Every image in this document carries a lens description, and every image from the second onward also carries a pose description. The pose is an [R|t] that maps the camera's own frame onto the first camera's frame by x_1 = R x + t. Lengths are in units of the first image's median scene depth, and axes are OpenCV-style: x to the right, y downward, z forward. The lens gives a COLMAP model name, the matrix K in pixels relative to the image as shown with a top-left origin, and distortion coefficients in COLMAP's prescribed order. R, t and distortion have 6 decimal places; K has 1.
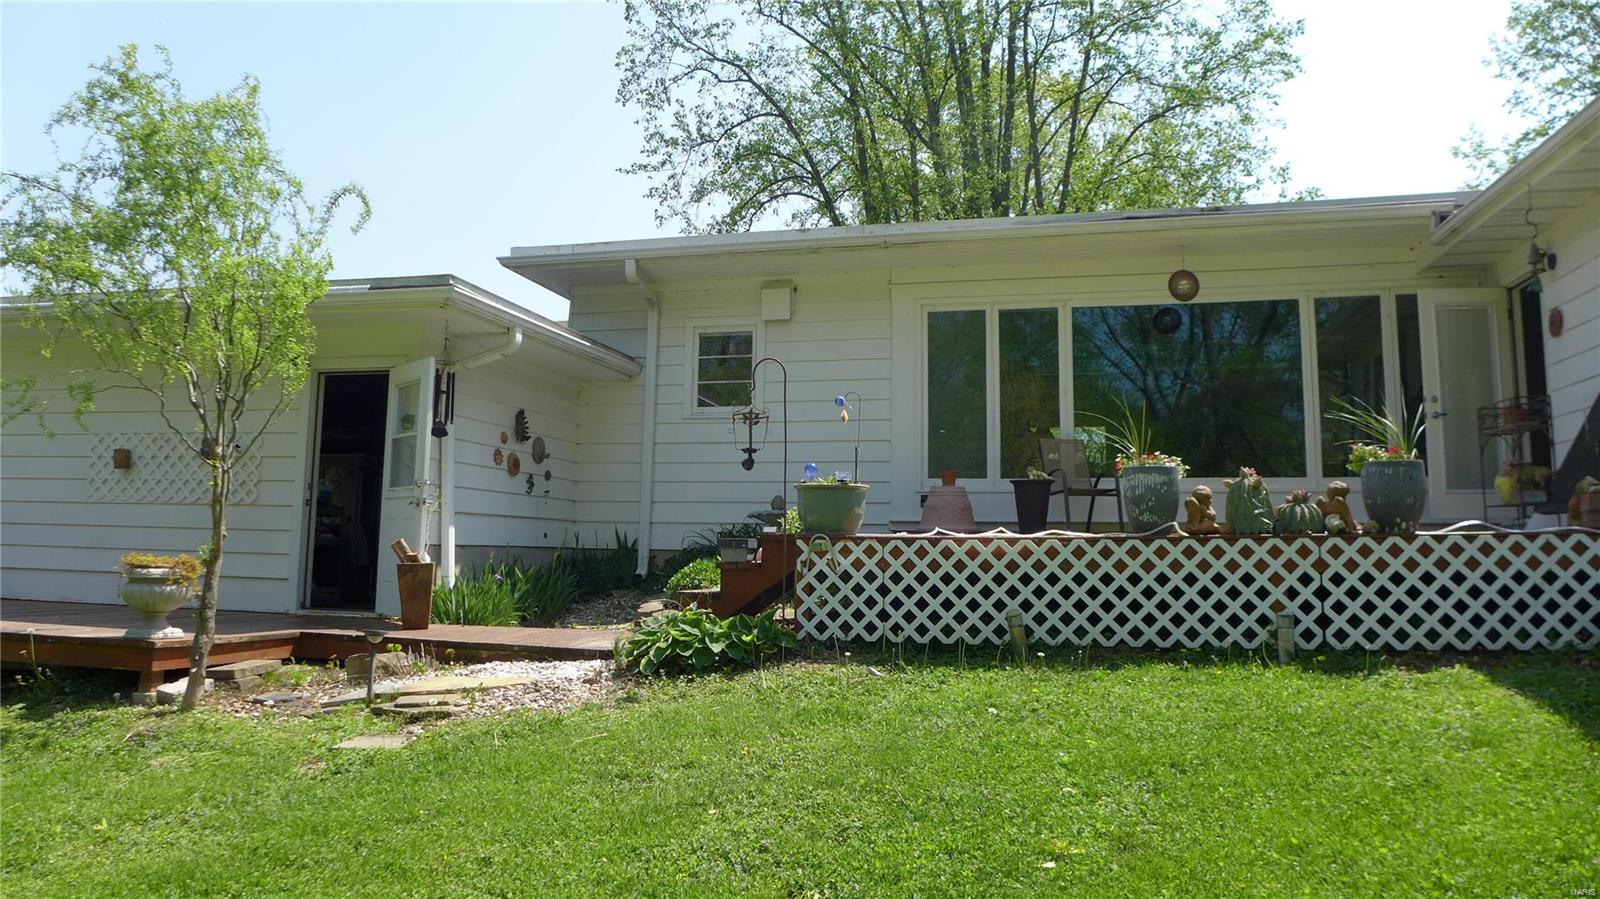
lens RADIAL K [[1071.5, 0, 796.3], [0, 1071.5, 433.6], [0, 0, 1]] dist [-0.003820, -0.001585]
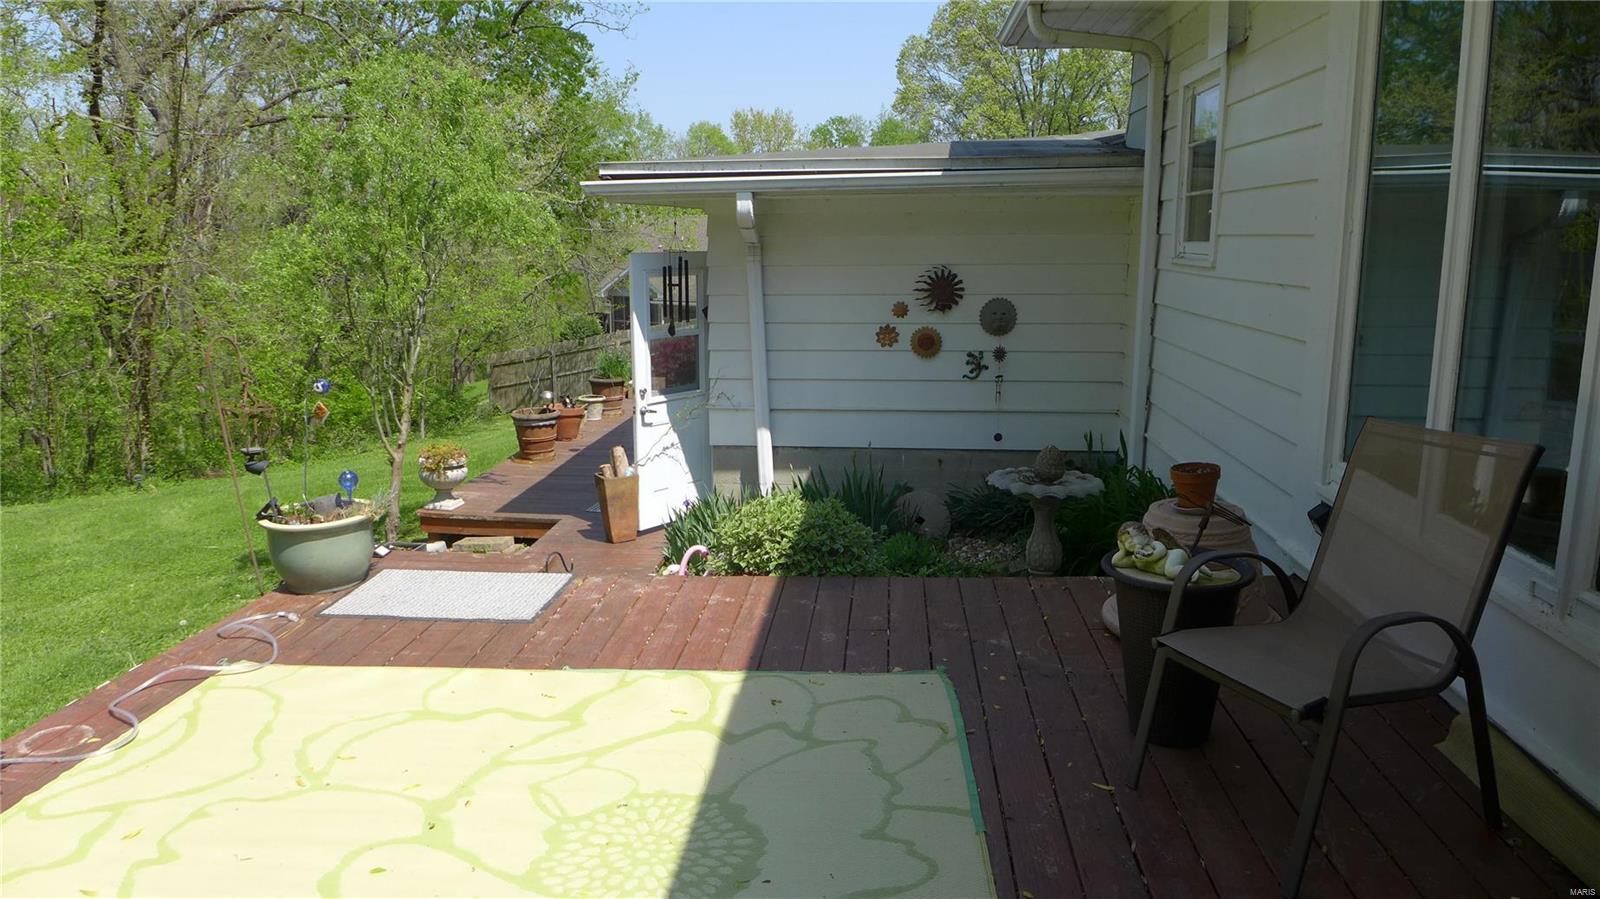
lens RADIAL K [[1071.5, 0, 796.3], [0, 1071.5, 433.6], [0, 0, 1]] dist [-0.003820, -0.001585]
pose [[0.124335, 0.171655, -0.977280, 0.467111], [0.119455, 0.975169, 0.186482, -0.059552], [0.985024, -0.139927, 0.100742, 0.812292]]
